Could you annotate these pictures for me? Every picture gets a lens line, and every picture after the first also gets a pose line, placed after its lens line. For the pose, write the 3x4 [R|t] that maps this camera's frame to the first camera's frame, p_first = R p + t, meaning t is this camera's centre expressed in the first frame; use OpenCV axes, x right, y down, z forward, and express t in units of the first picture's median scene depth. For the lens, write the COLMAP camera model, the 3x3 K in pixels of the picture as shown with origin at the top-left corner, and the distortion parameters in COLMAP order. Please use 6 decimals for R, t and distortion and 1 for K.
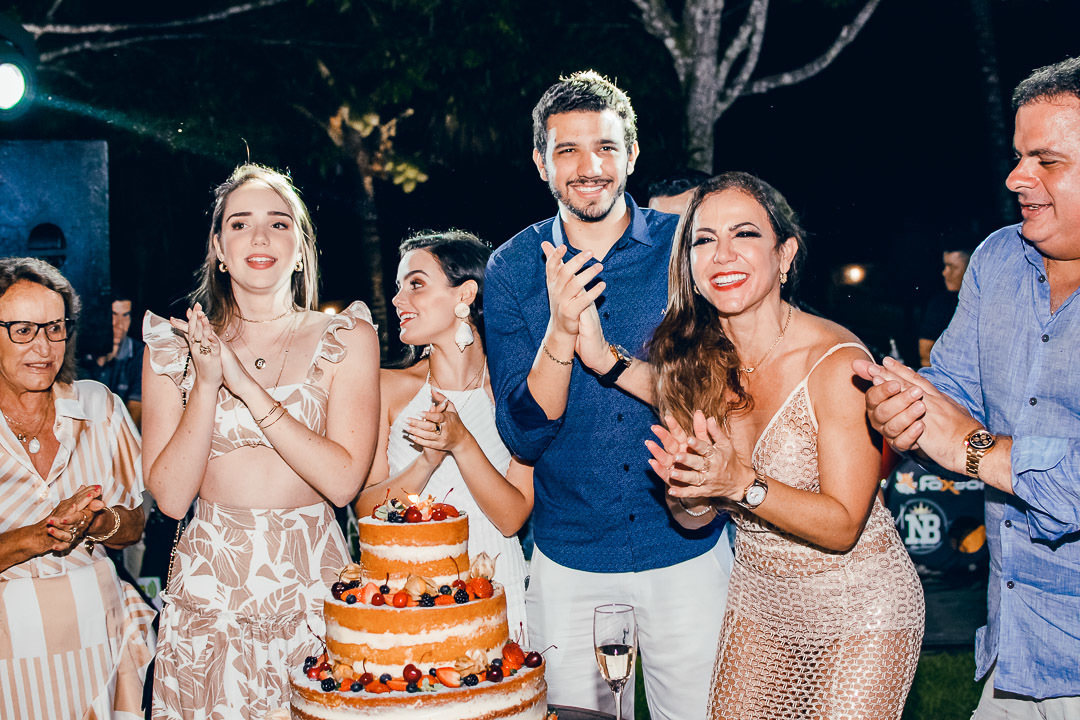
lens RADIAL K [[1630.3, 0, 540.0], [0, 1630.3, 360.0], [0, 0, 1]] dist [-0.184644, 0.133363]
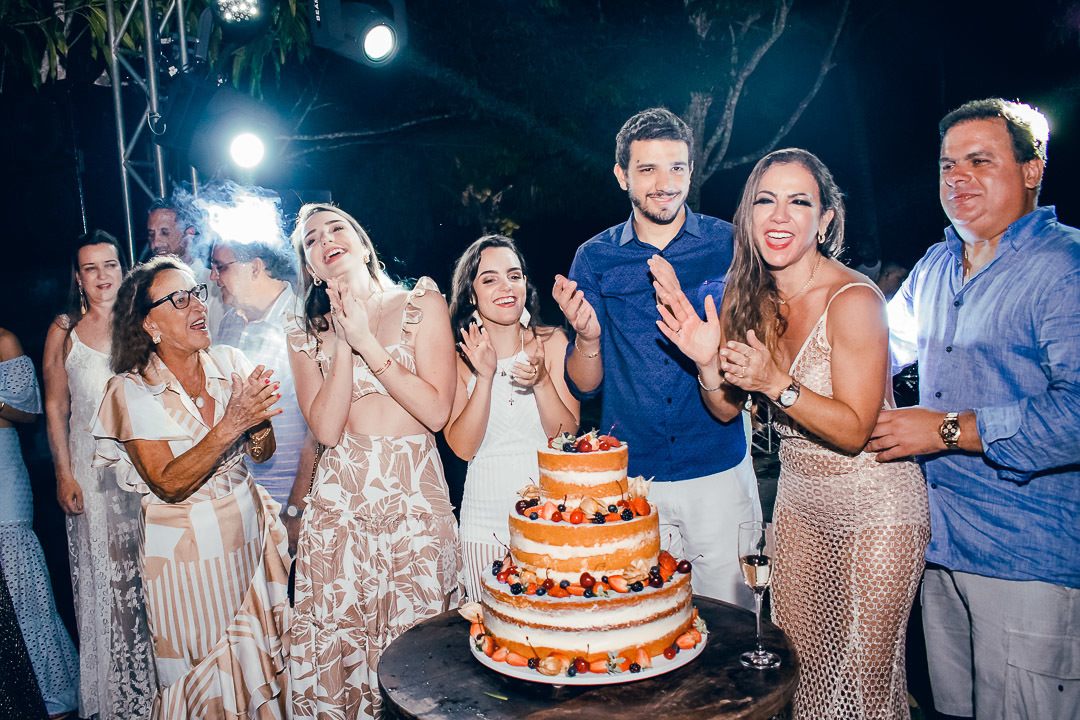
lens RADIAL K [[932.2, 0, 483.2], [0, 932.2, 323.3], [0, 0, 1]] dist [-0.092323, 0.001238]
pose [[0.994946, -0.004920, -0.100289, -0.083527], [0.003416, 0.999879, -0.015161, 0.014179], [0.100351, 0.014742, 0.994843, 0.302912]]
